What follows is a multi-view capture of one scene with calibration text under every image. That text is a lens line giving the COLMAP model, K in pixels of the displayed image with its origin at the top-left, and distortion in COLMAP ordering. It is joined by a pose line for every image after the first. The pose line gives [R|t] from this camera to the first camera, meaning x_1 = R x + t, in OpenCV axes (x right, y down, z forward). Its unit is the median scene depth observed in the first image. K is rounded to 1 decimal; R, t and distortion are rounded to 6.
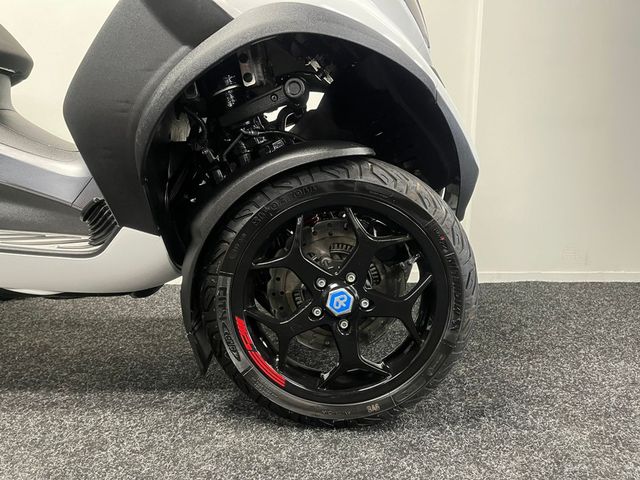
lens RADIAL K [[481.5, 0, 320.0], [0, 481.5, 240.0], [0, 0, 1]] dist [0.057867, -0.000504]
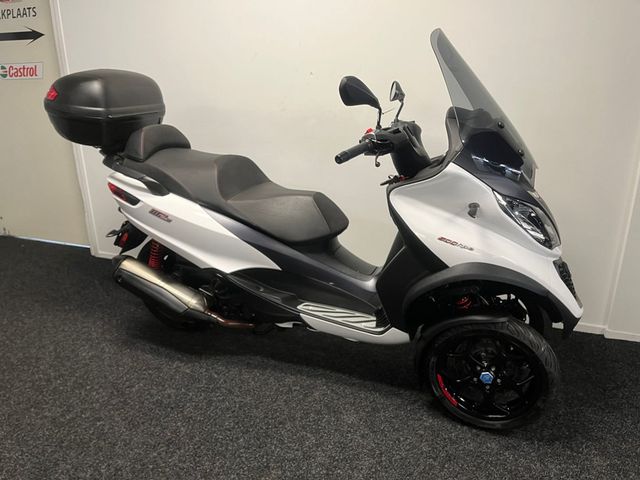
lens RADIAL K [[497.2, 0, 313.3], [0, 497.2, 240.3], [0, 0, 1]] dist [0.005602, 0.000328]
pose [[0.915787, 0.115133, -0.384809, 0.115637], [-0.052584, 0.984158, 0.169315, -0.800106], [0.398207, -0.134822, 0.907334, -1.233918]]
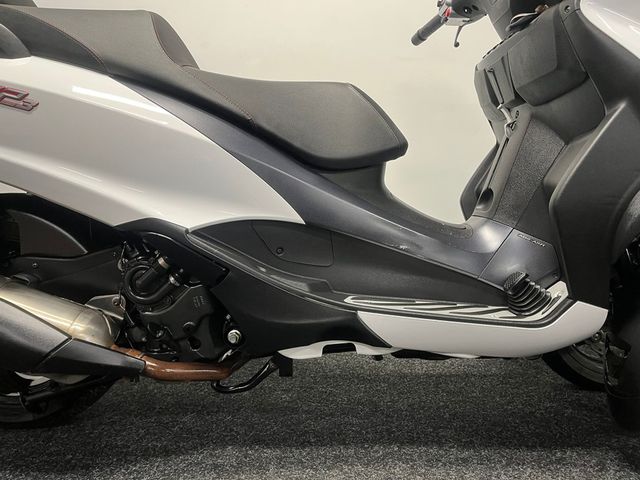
lens RADIAL K [[496.4, 0, 320.3], [0, 496.4, 228.4], [0, 0, 1]] dist [0.008501, -0.007827]
pose [[0.999676, 0.000054, -0.025459, -0.935475], [-0.002466, 0.995500, -0.094734, -0.080783], [0.025339, 0.094766, 0.995177, -0.173979]]
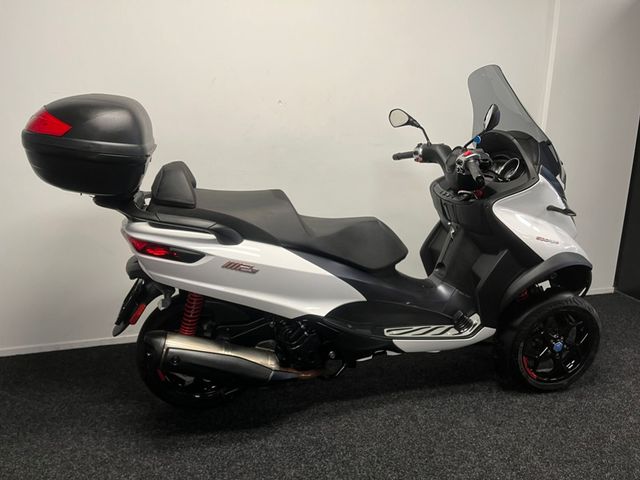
lens RADIAL K [[484.9, 0, 316.9], [0, 484.9, 237.1], [0, 0, 1]] dist [0.010282, -0.000758]
pose [[0.980399, -0.058744, 0.188062, -1.684853], [0.040657, 0.994293, 0.098632, -0.771838], [-0.192783, -0.089053, 0.977192, -1.279892]]
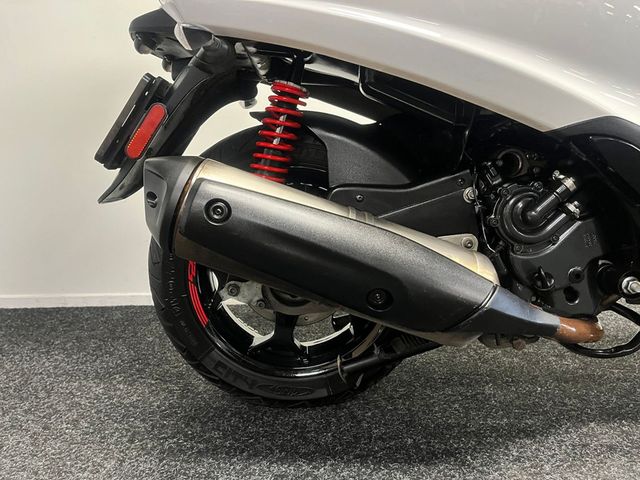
lens RADIAL K [[484.9, 0, 316.9], [0, 484.9, 237.1], [0, 0, 1]] dist [0.010282, -0.000758]
pose [[0.999943, -0.010334, -0.002517, -1.775881], [0.010224, 0.999121, -0.040646, 0.008367], [0.002935, 0.040618, 0.999170, 0.129389]]
